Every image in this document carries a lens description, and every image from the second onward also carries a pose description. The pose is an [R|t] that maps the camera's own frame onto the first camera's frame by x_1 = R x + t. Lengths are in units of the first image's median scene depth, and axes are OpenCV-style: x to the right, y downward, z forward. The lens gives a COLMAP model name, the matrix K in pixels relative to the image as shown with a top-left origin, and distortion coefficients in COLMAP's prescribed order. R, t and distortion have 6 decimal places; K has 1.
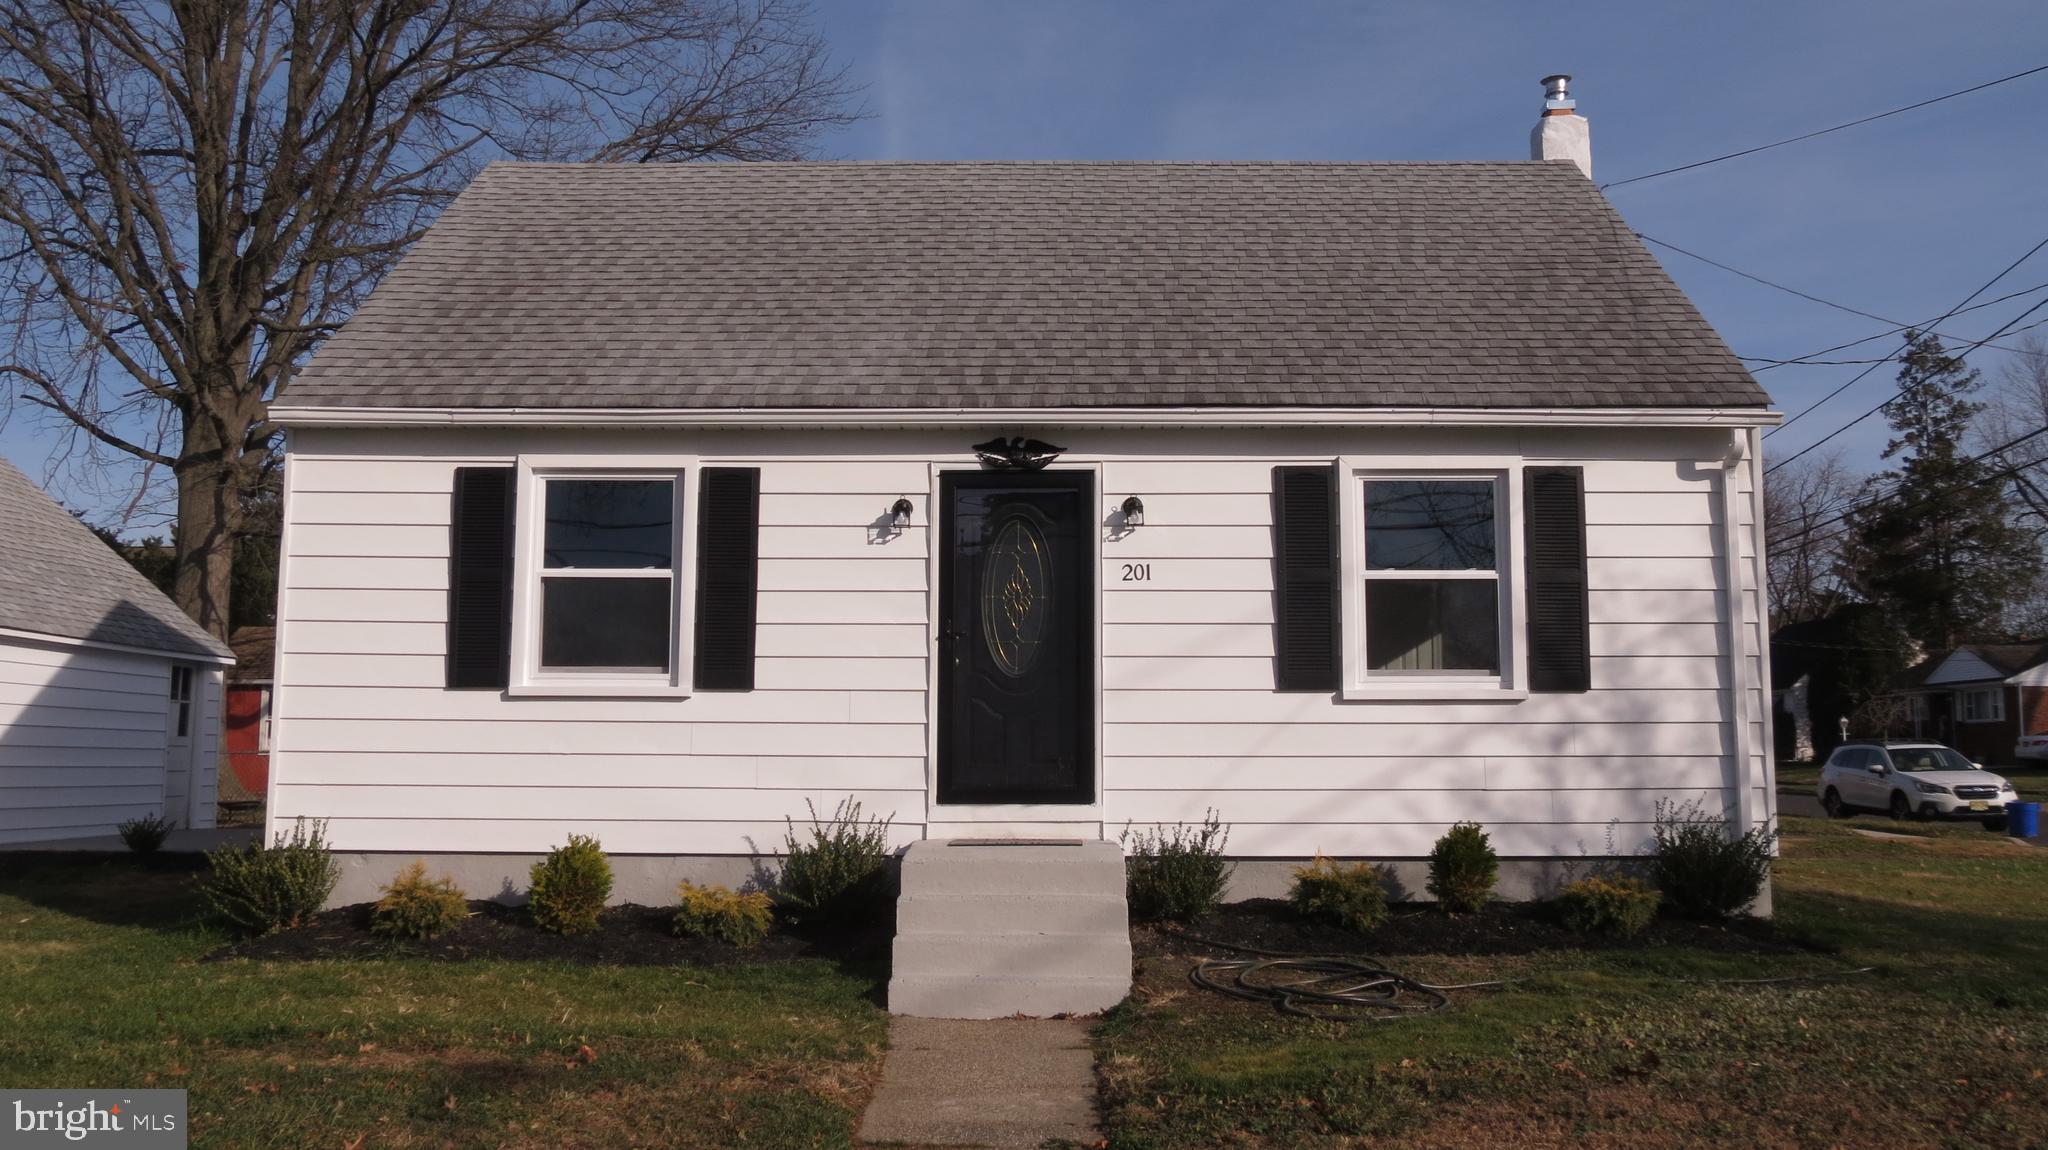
lens RADIAL K [[1753.7, 0, 1026.7], [0, 1753.7, 560.9], [0, 0, 1]] dist [-0.024857, 0.023794]
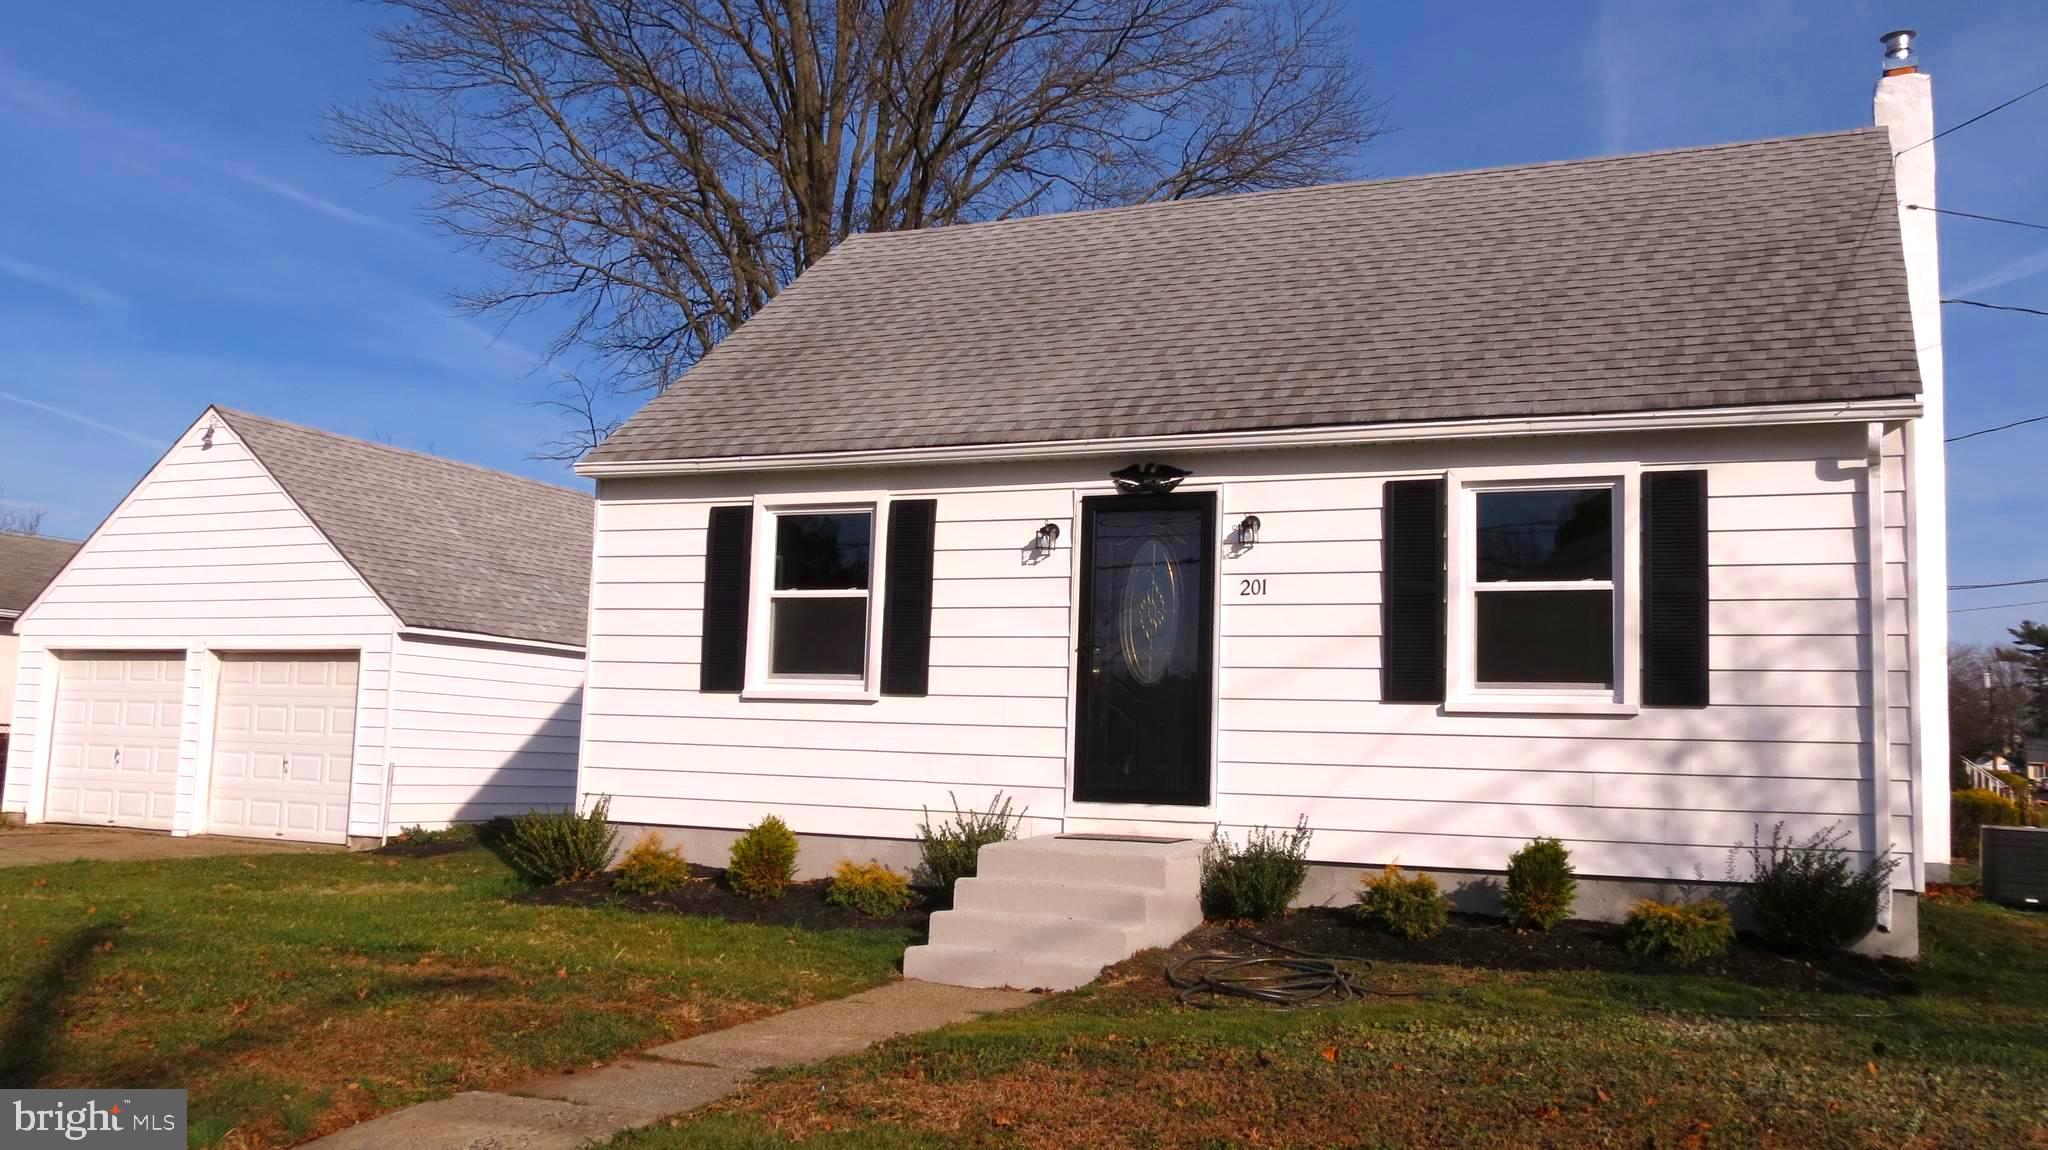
lens RADIAL K [[1753.7, 0, 1030.6], [0, 1753.7, 578.8], [0, 0, 1]] dist [-0.024857, 0.023794]
pose [[0.917901, -0.014616, -0.396540, 0.358056], [0.015368, 0.999881, -0.001280, 0.000655], [0.396512, -0.004919, 0.918016, -0.015375]]
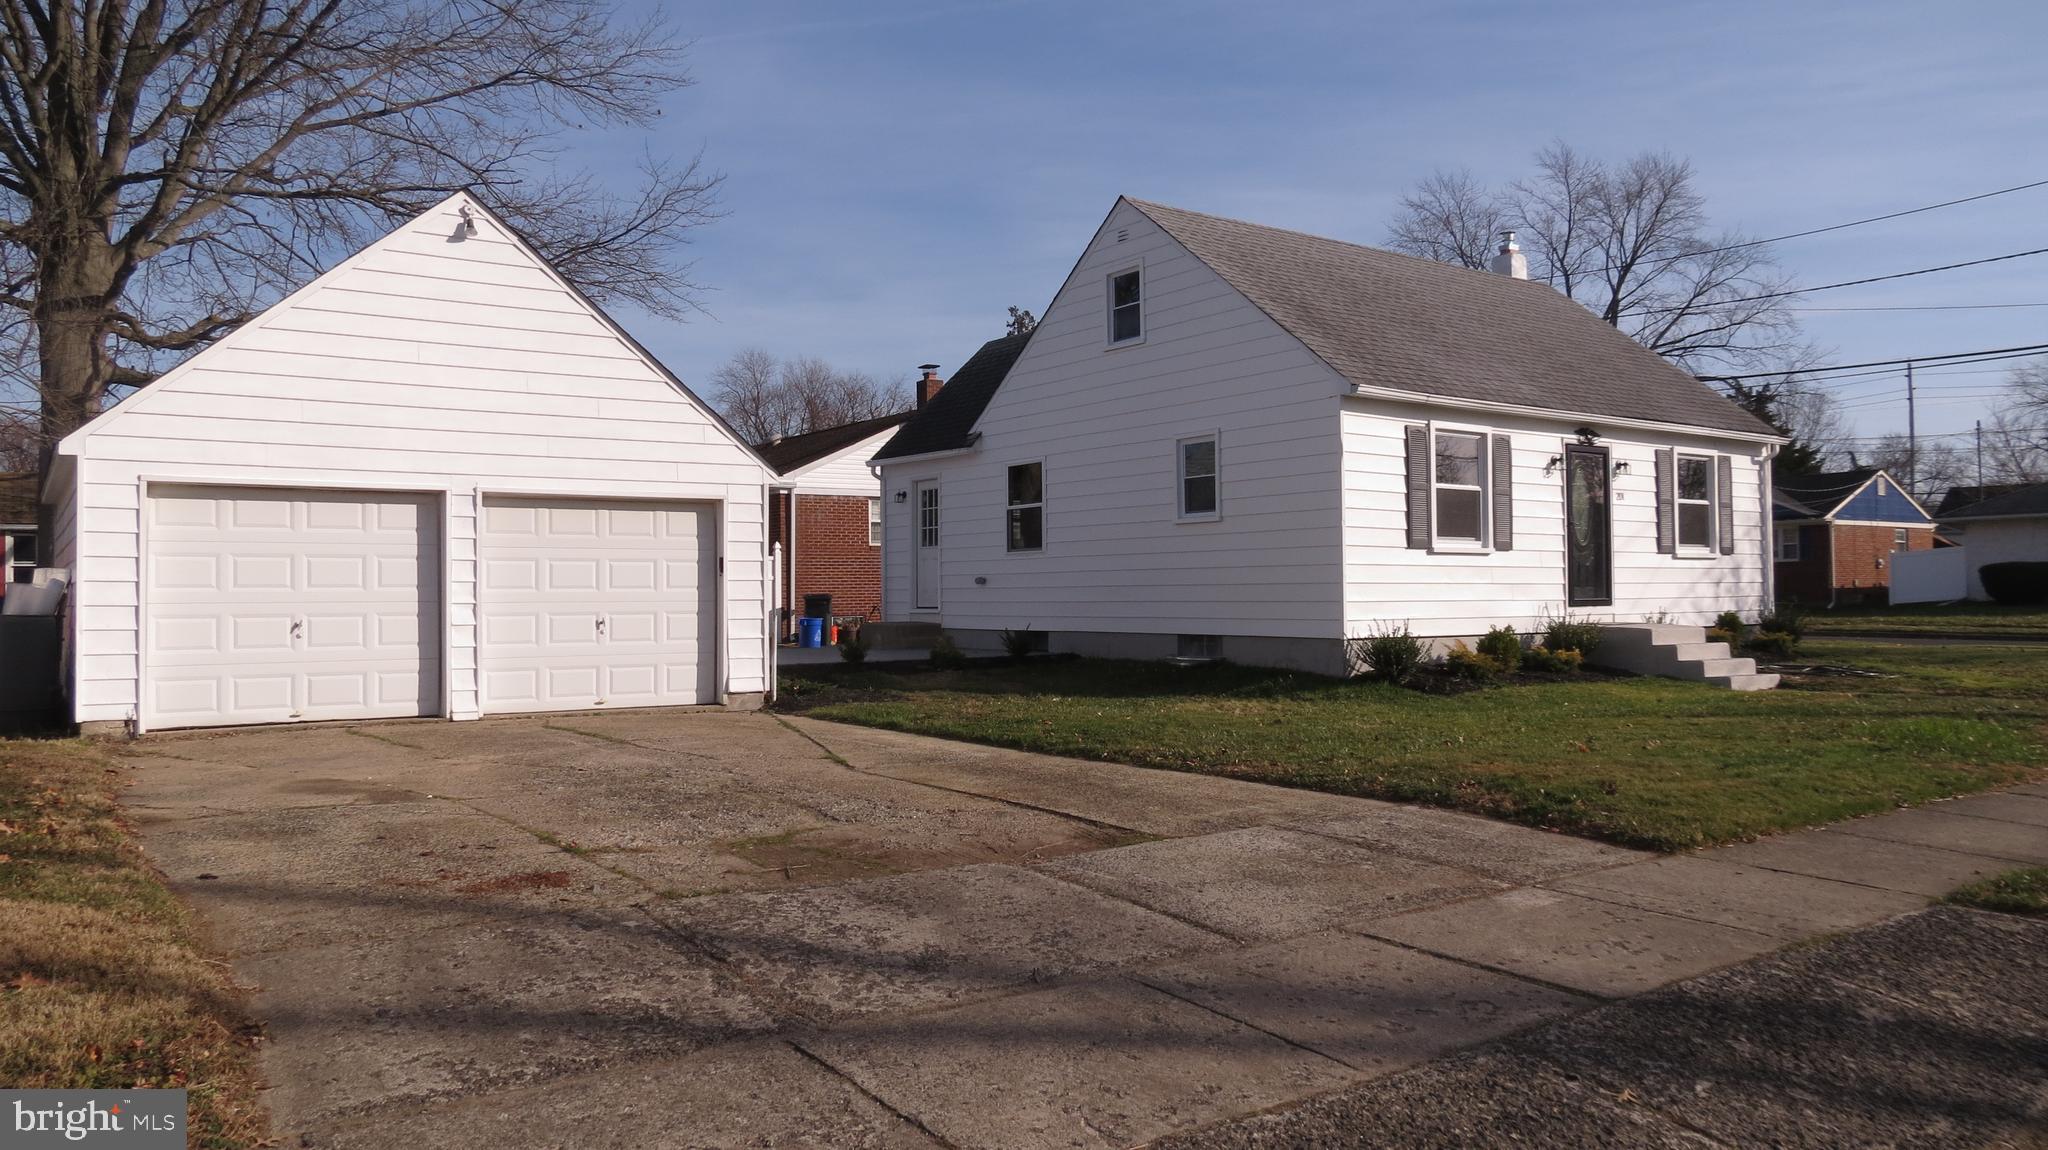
lens RADIAL K [[1442.9, 0, 1035.7], [0, 1442.9, 571.1], [0, 0, 1]] dist [-0.035182, 0.014250]
pose [[0.796139, 0.000494, 0.605114, -1.550292], [-0.056927, 0.995626, 0.074085, 0.008088], [-0.602430, -0.093429, 0.792684, 0.048197]]
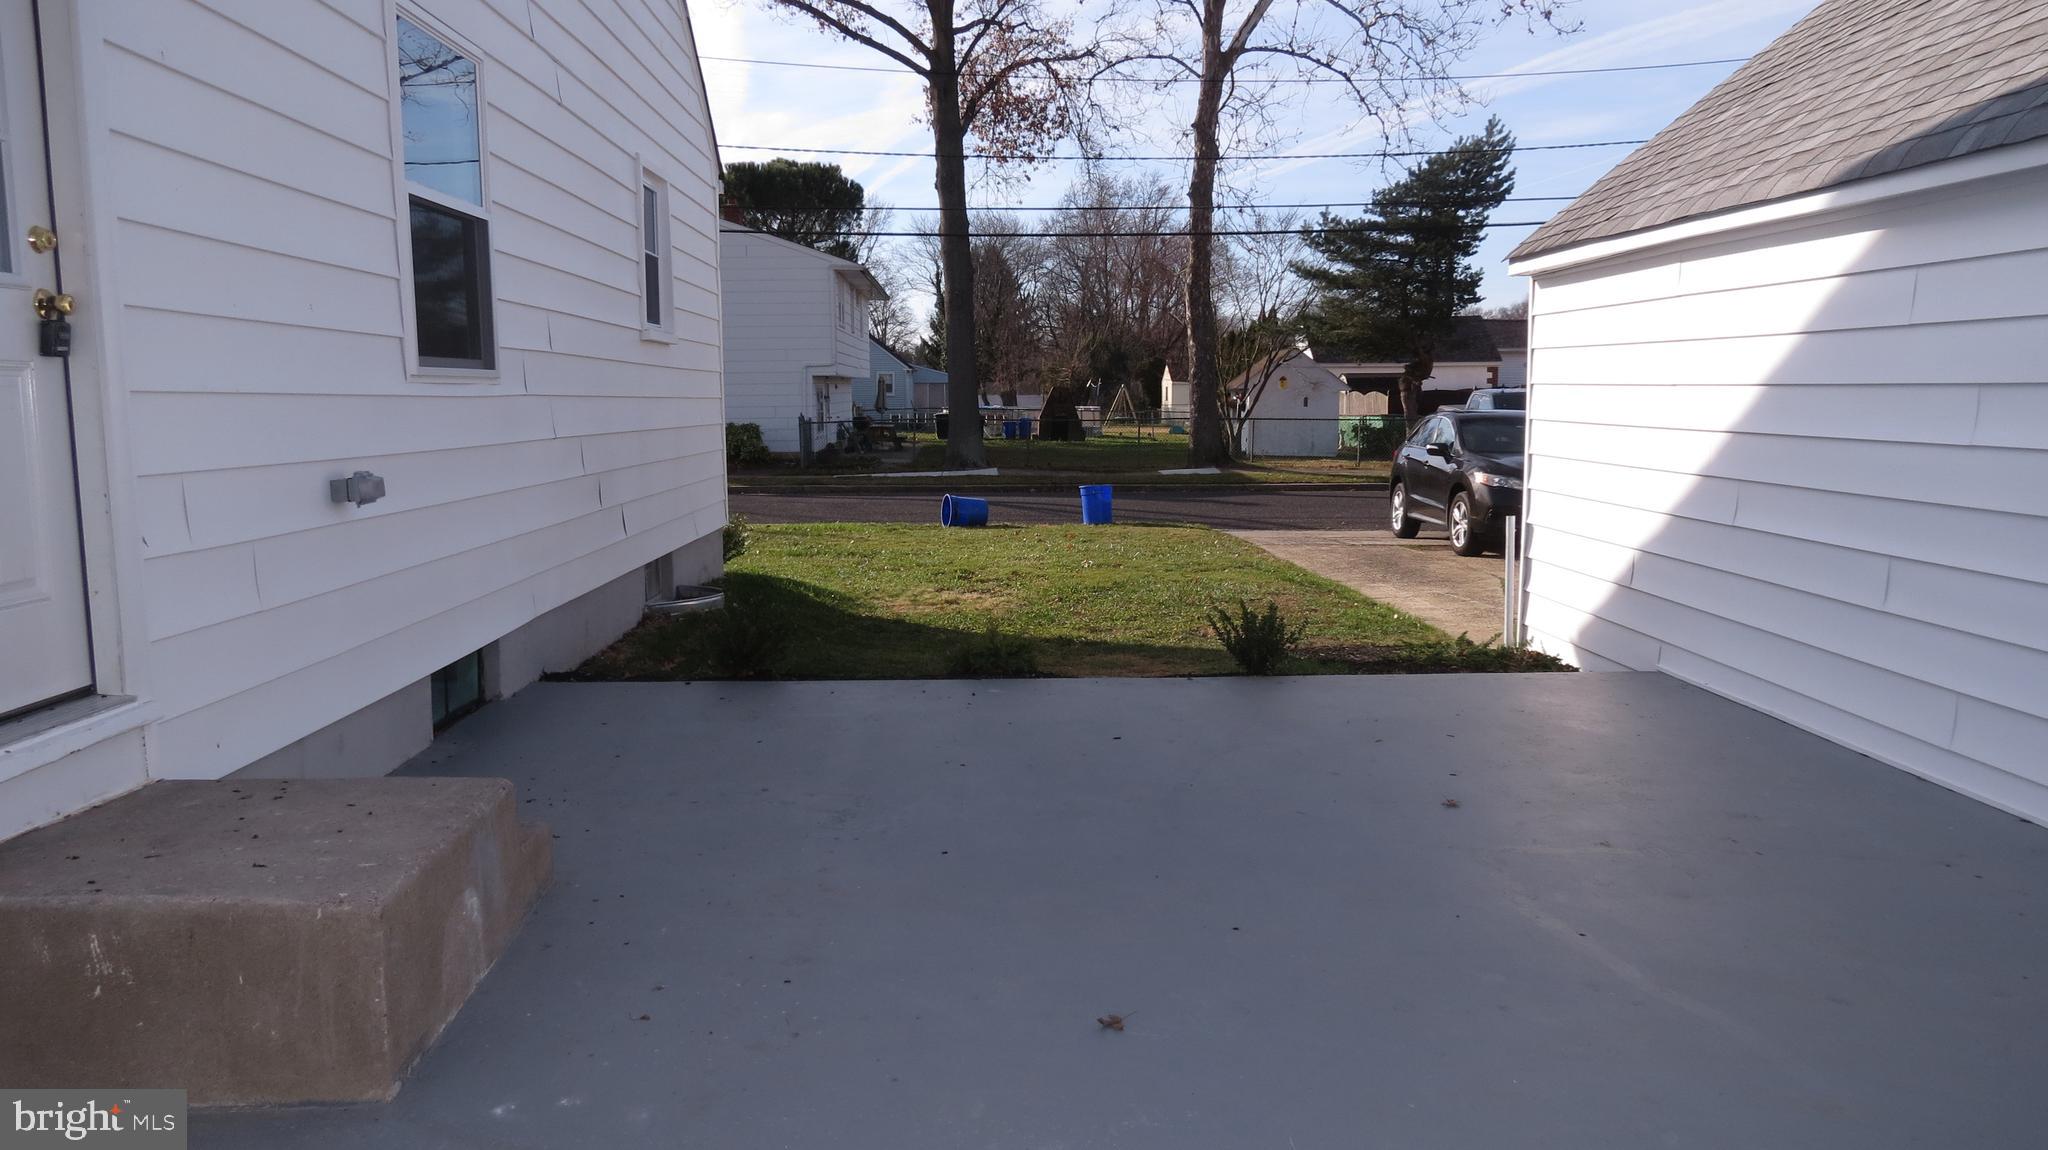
lens RADIAL K [[1442.9, 0, 1017.1], [0, 1442.9, 578.8], [0, 0, 1]] dist [-0.035182, 0.014250]
pose [[-0.998534, 0.017268, -0.051293, -0.591883], [0.016570, 0.999765, 0.014011, 0.195118], [0.051523, 0.013140, -0.998585, 2.084777]]
